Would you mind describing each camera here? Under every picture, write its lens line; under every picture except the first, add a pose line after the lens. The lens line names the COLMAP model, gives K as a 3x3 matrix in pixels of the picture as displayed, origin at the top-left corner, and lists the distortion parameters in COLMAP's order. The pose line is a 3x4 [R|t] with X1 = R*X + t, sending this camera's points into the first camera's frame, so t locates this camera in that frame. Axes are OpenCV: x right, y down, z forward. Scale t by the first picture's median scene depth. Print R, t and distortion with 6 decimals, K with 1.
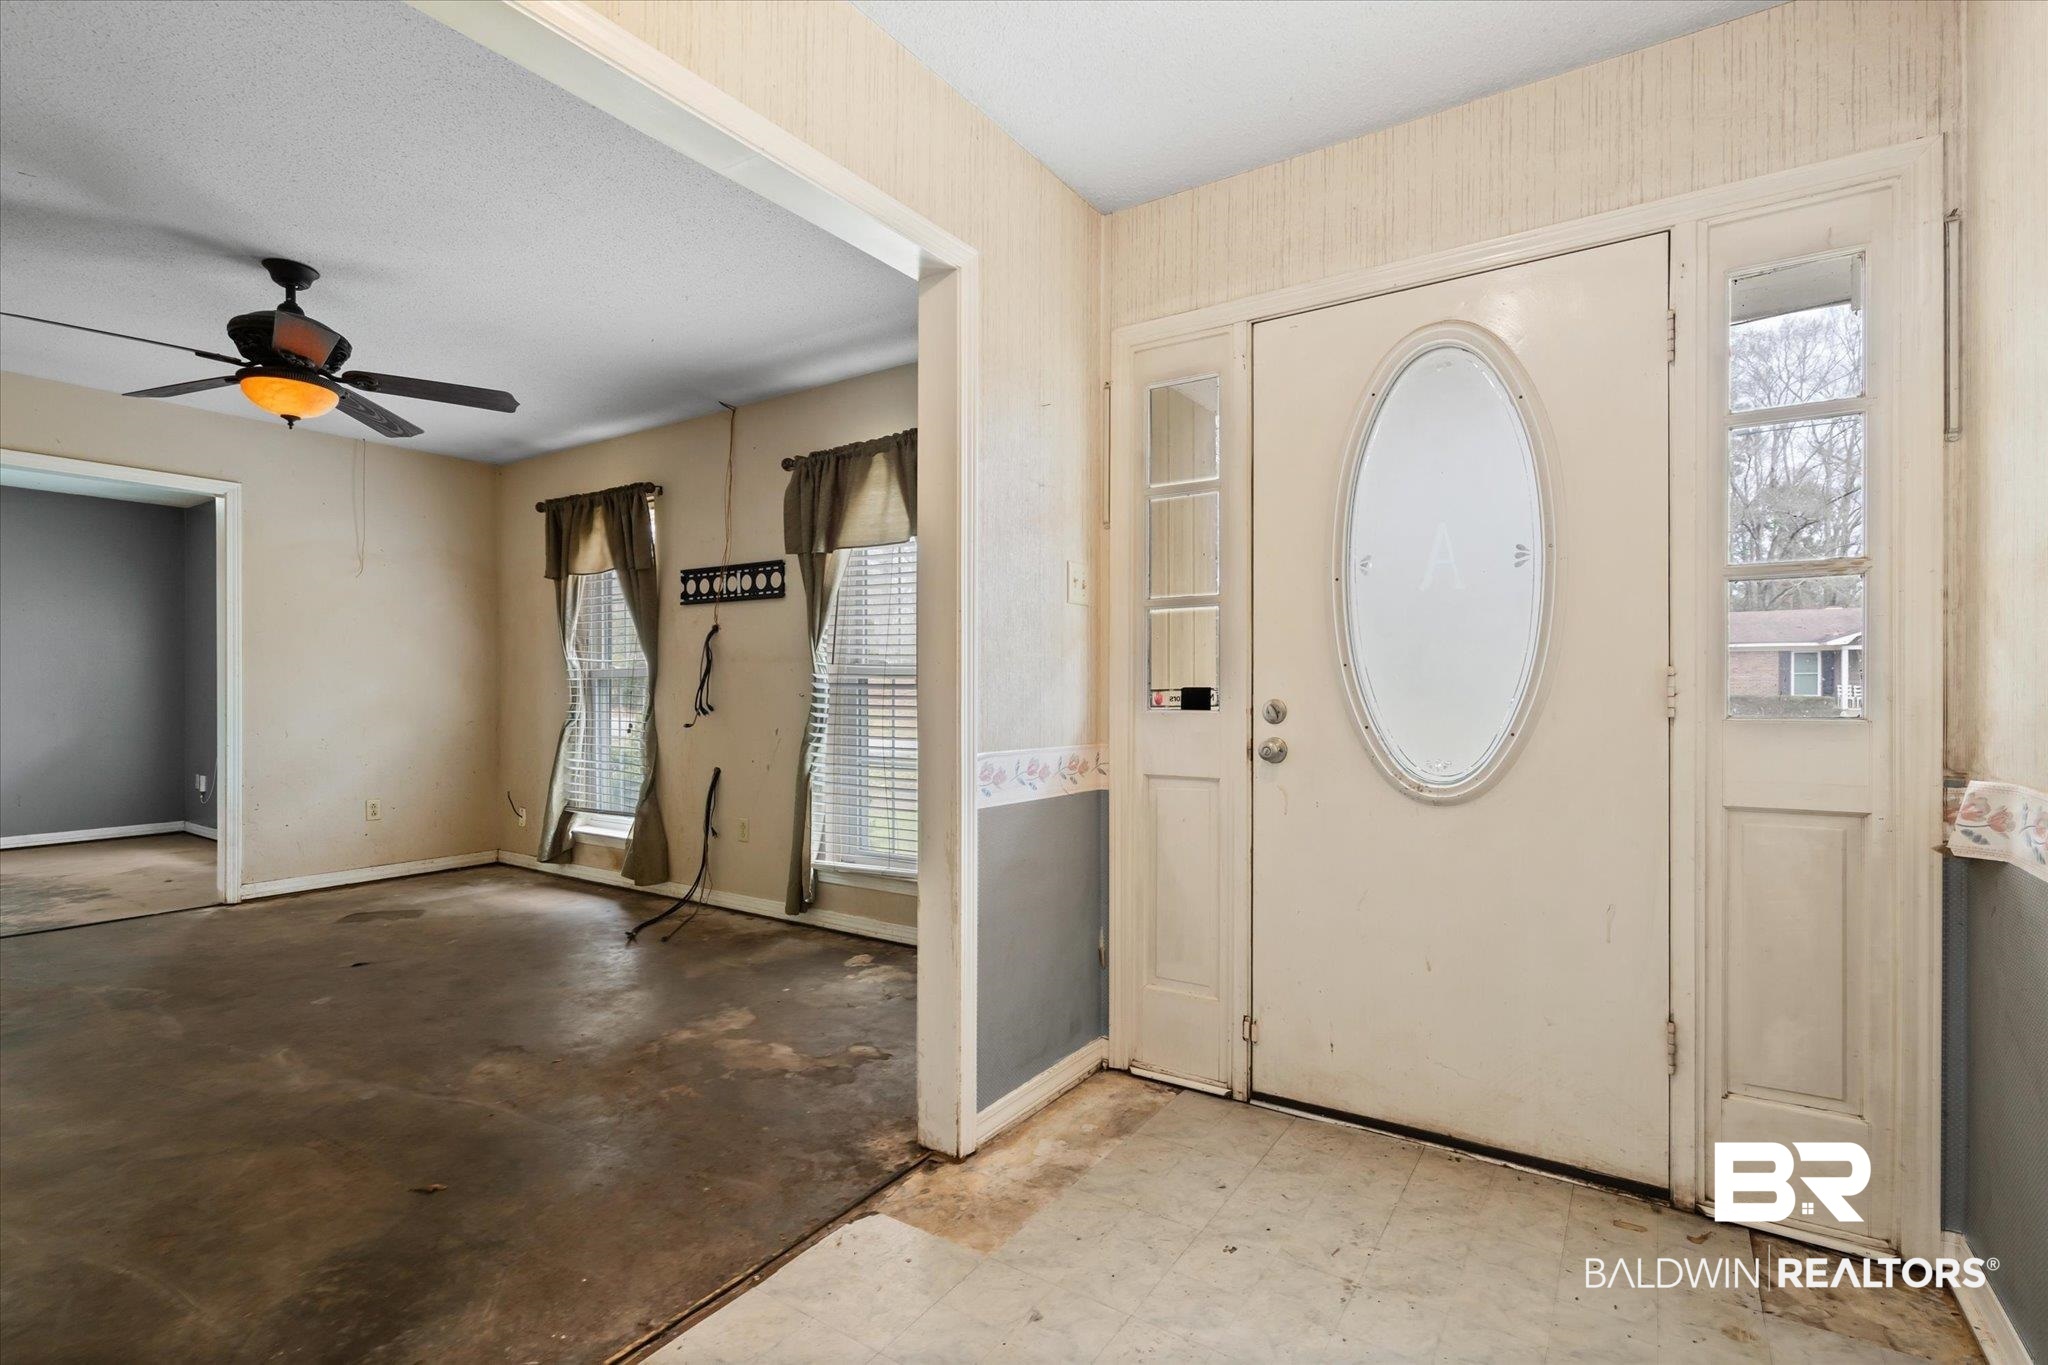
lens RADIAL K [[948.2, 0, 1028.1], [0, 948.2, 693.2], [0, 0, 1]] dist [-0.004701, -0.000375]
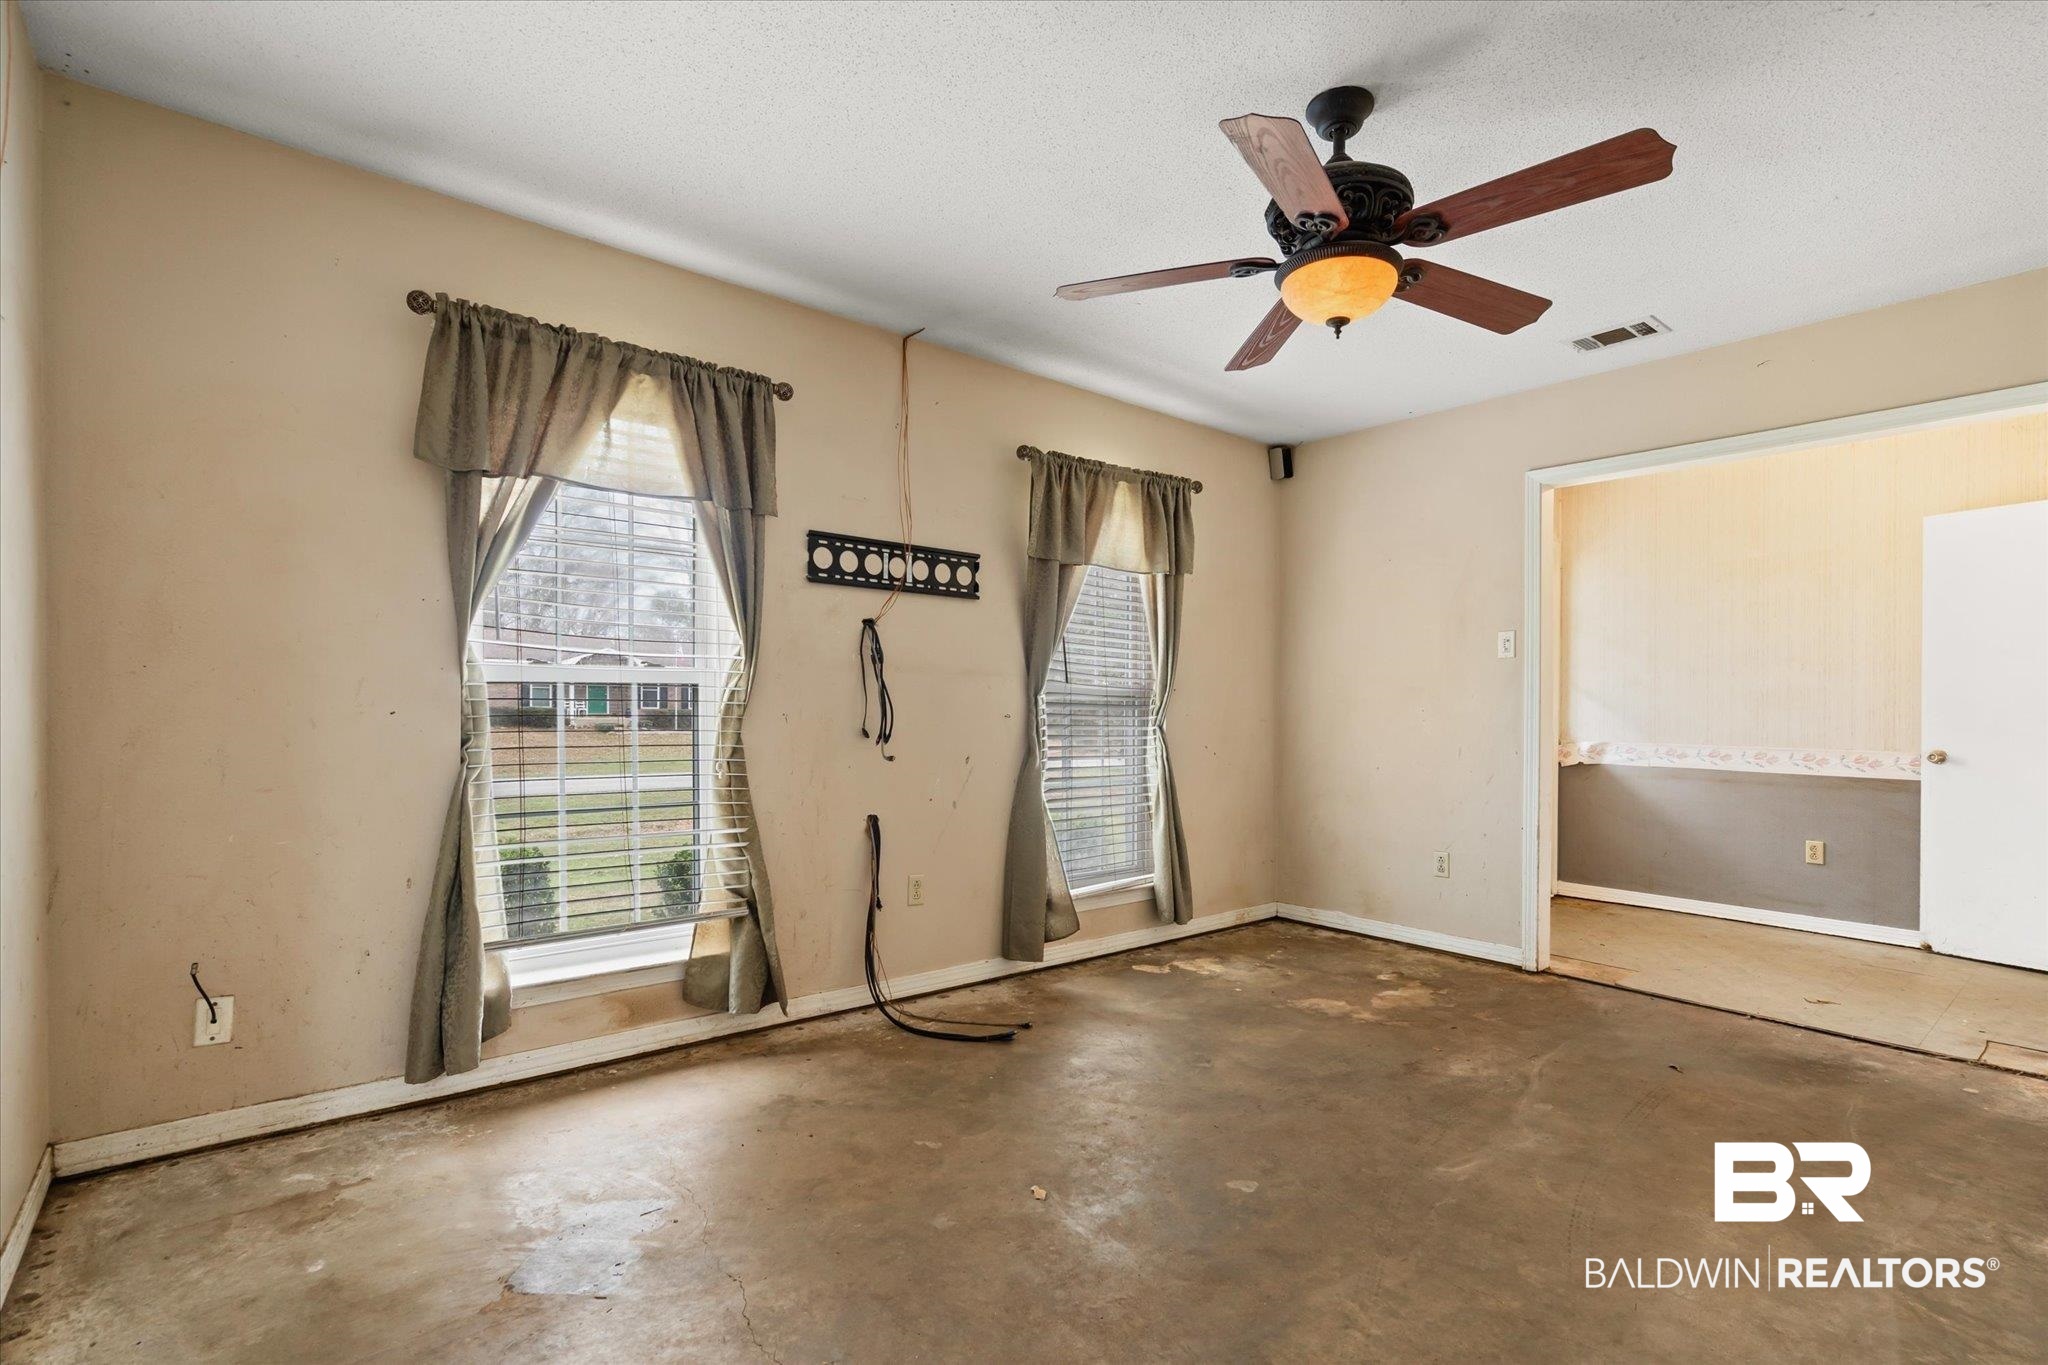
lens RADIAL K [[948.2, 0, 1065.1], [0, 948.2, 717.1], [0, 0, 1]] dist [-0.004701, -0.000375]
pose [[0.275836, -0.005882, 0.961187, -1.027722], [-0.008596, 0.999926, 0.008586, -0.004607], [-0.961166, -0.010631, 0.275765, 0.682136]]
